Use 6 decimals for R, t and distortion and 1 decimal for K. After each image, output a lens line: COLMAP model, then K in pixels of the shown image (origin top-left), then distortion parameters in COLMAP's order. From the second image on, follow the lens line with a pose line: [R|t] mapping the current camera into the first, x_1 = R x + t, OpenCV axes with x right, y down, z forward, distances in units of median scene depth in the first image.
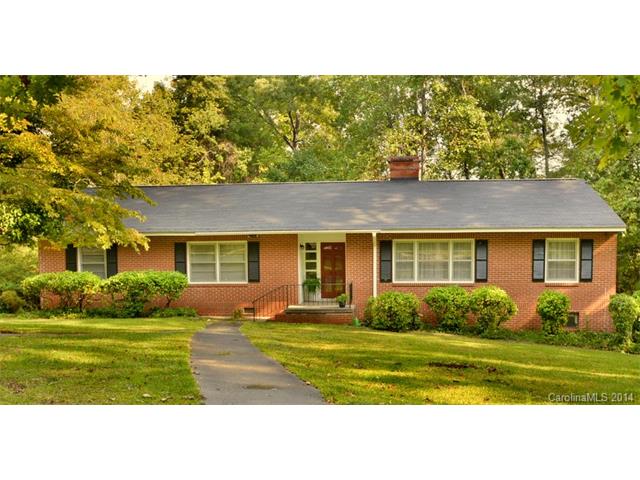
lens RADIAL K [[449.4, 0, 320.0], [0, 449.4, 240.0], [0, 0, 1]] dist [-0.003250, -0.000678]
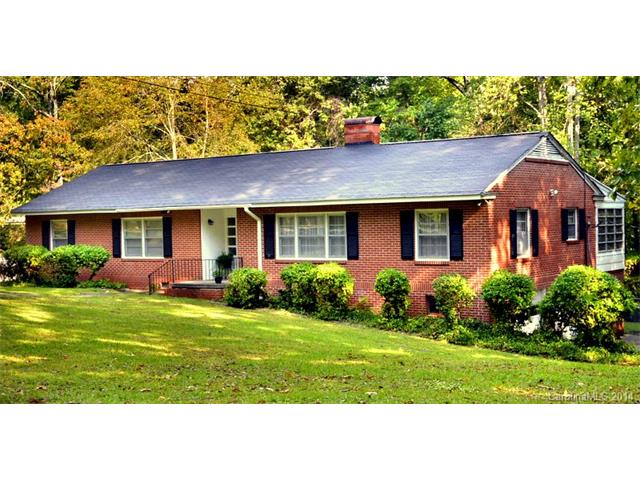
lens RADIAL K [[530.2, 0, 320.0], [0, 530.2, 240.0], [0, 0, 1]] dist [-0.003822, -0.000629]
pose [[0.957703, -0.001070, -0.287755, 0.540770], [0.017693, 0.998320, 0.055171, -0.005507], [0.287213, -0.057929, 0.956114, -0.046033]]
